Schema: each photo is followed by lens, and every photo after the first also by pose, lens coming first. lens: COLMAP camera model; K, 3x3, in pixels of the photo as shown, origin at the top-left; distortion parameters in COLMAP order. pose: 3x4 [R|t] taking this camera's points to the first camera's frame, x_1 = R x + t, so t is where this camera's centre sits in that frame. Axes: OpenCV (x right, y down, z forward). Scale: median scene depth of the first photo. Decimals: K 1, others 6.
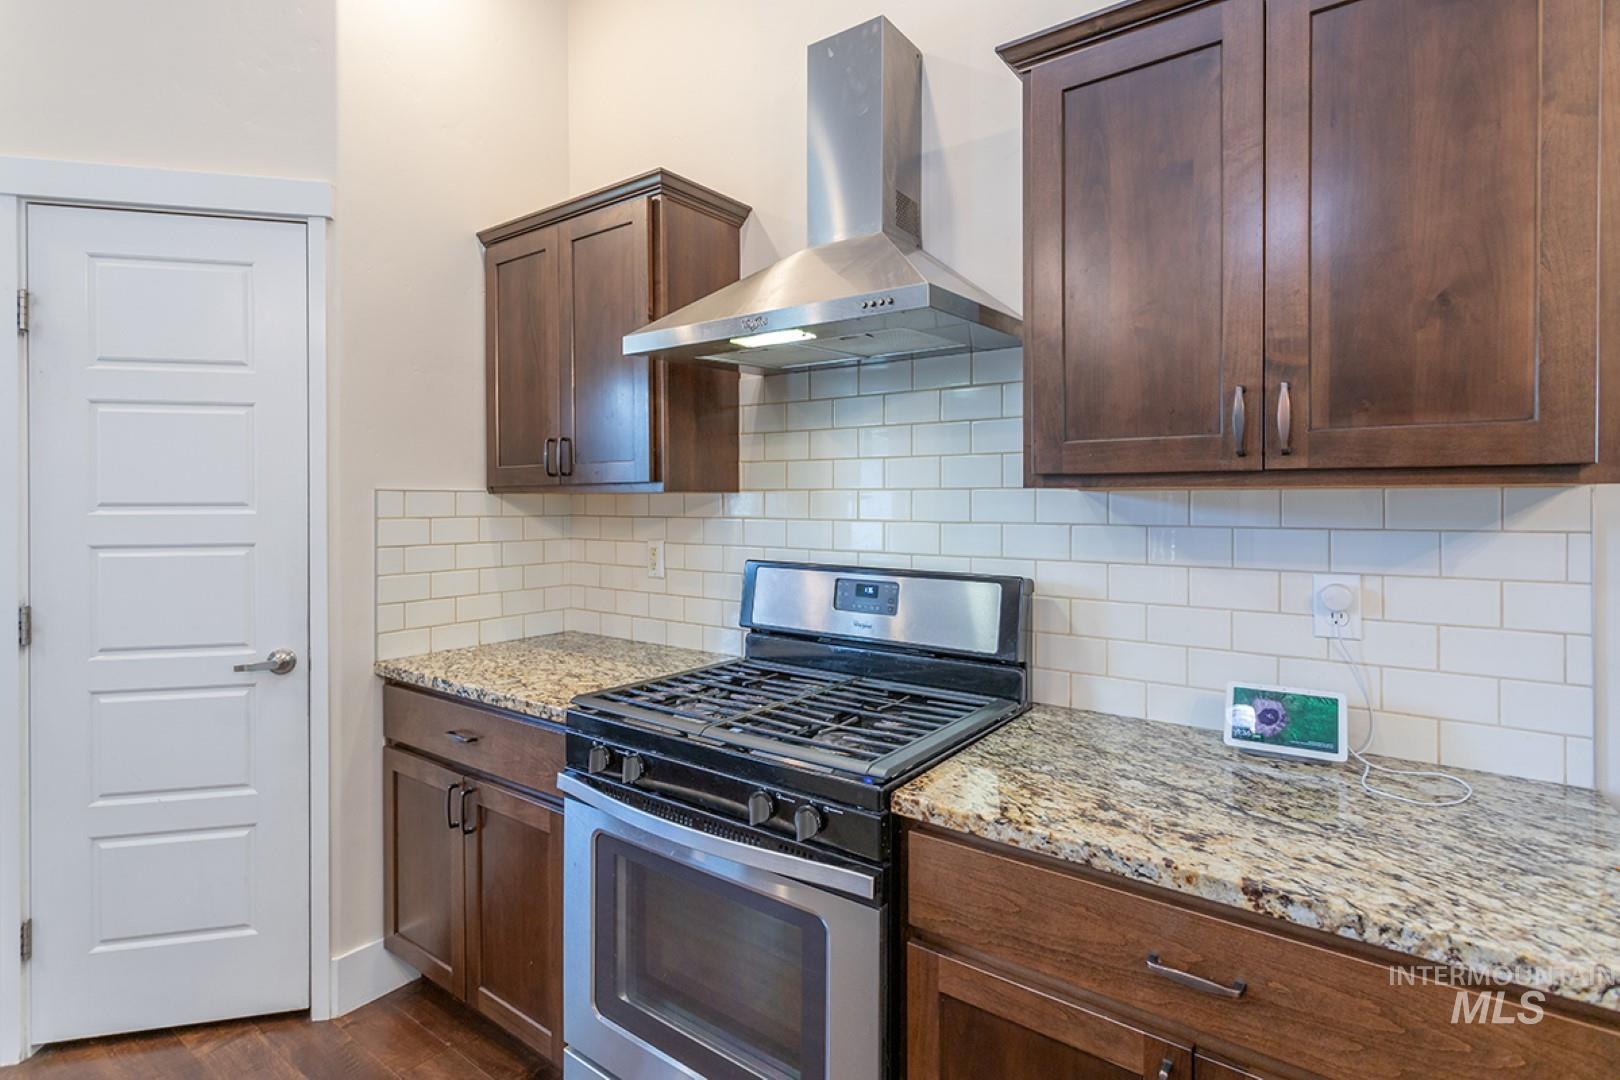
lens RADIAL K [[802.3, 0, 811.8], [0, 802.3, 504.1], [0, 0, 1]] dist [0.002353, 0.003955]
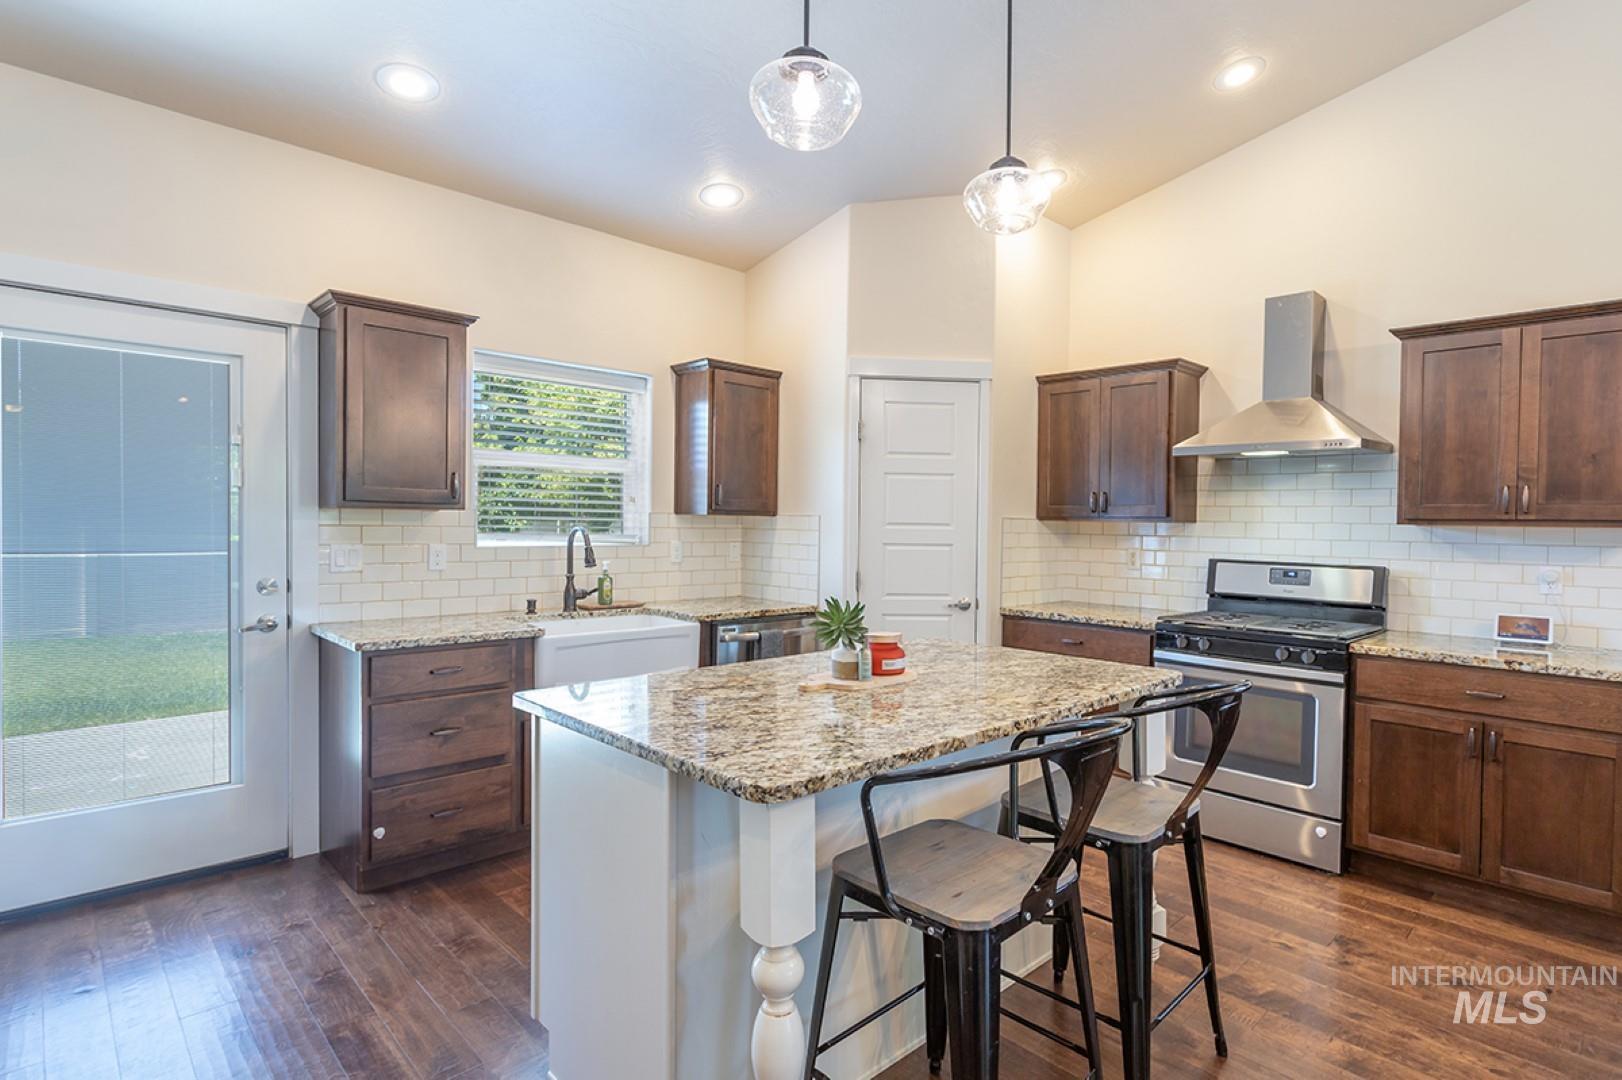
lens RADIAL K [[803.3, 0, 881.9], [0, 803.3, 535.7], [0, 0, 1]] dist [0.002353, 0.003955]
pose [[0.988369, 0.020130, -0.150739, -0.626953], [-0.018825, 0.999772, 0.010080, 0.012227], [0.150907, -0.007125, 0.988522, -1.103641]]
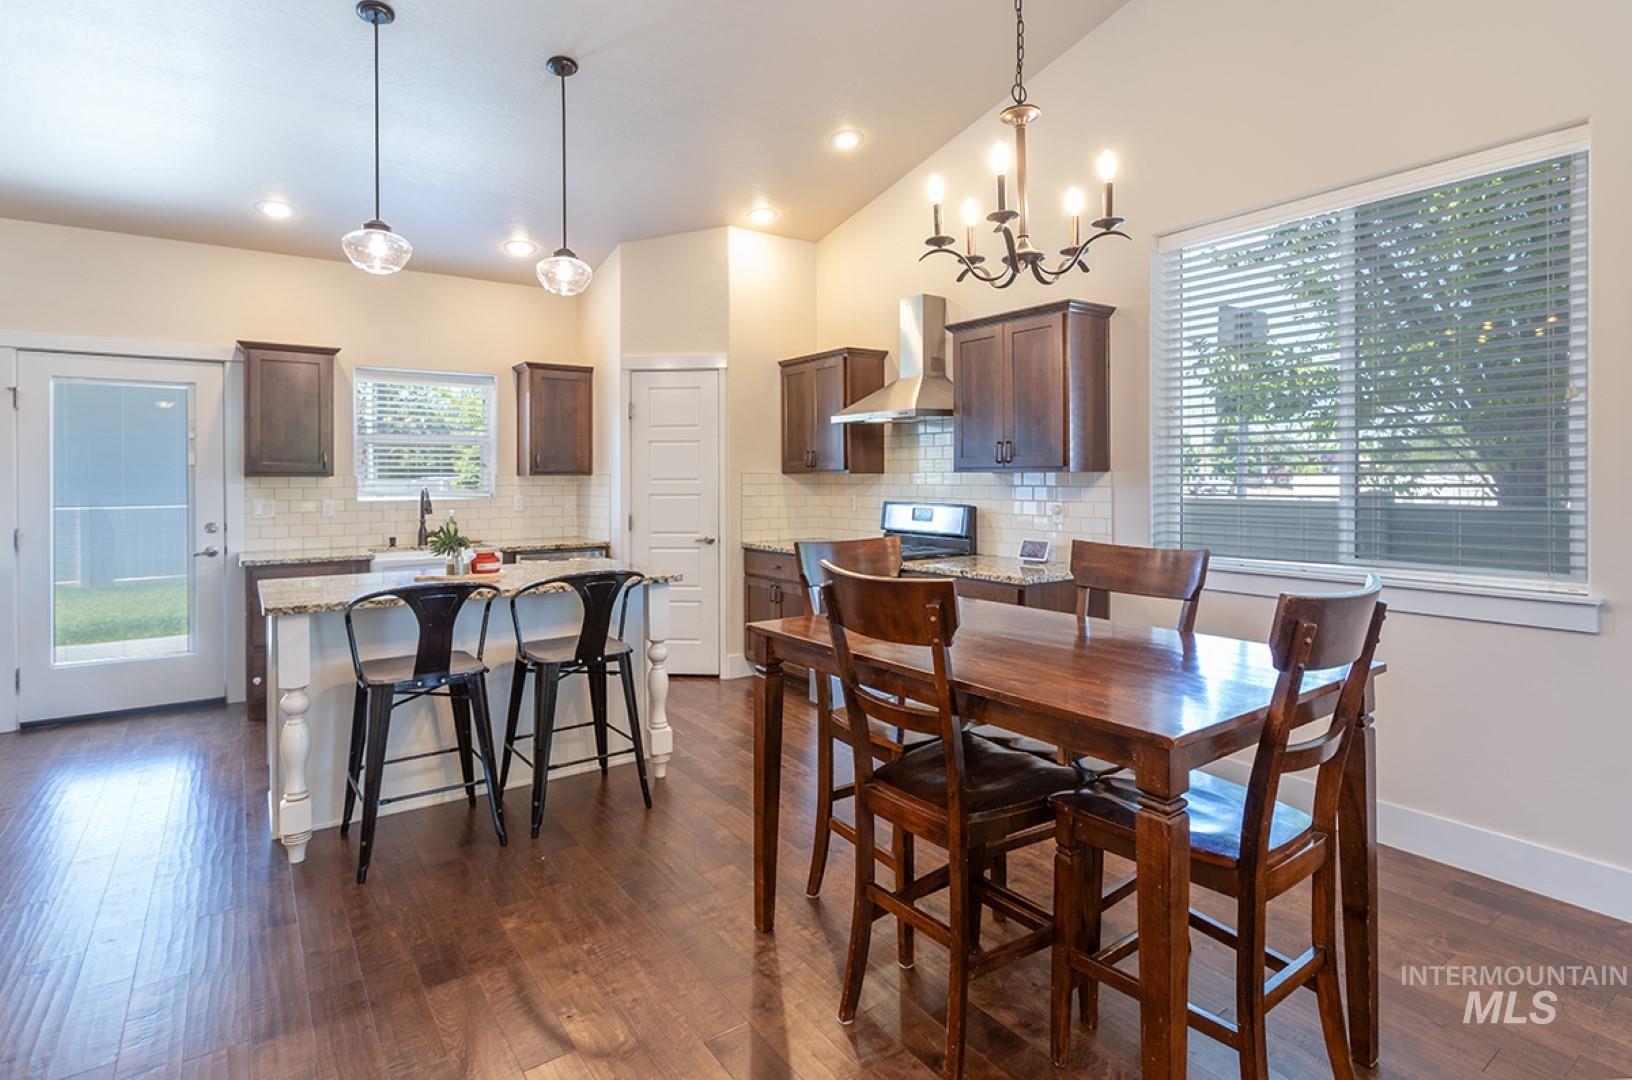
lens RADIAL K [[808.3, 0, 821.8], [0, 808.3, 478.8], [0, 0, 1]] dist [0.002353, 0.003955]
pose [[0.948700, -0.002272, -0.316168, 0.570075], [0.001217, 0.999993, -0.003535, 0.010266], [0.316174, 0.002969, 0.948697, -1.521761]]
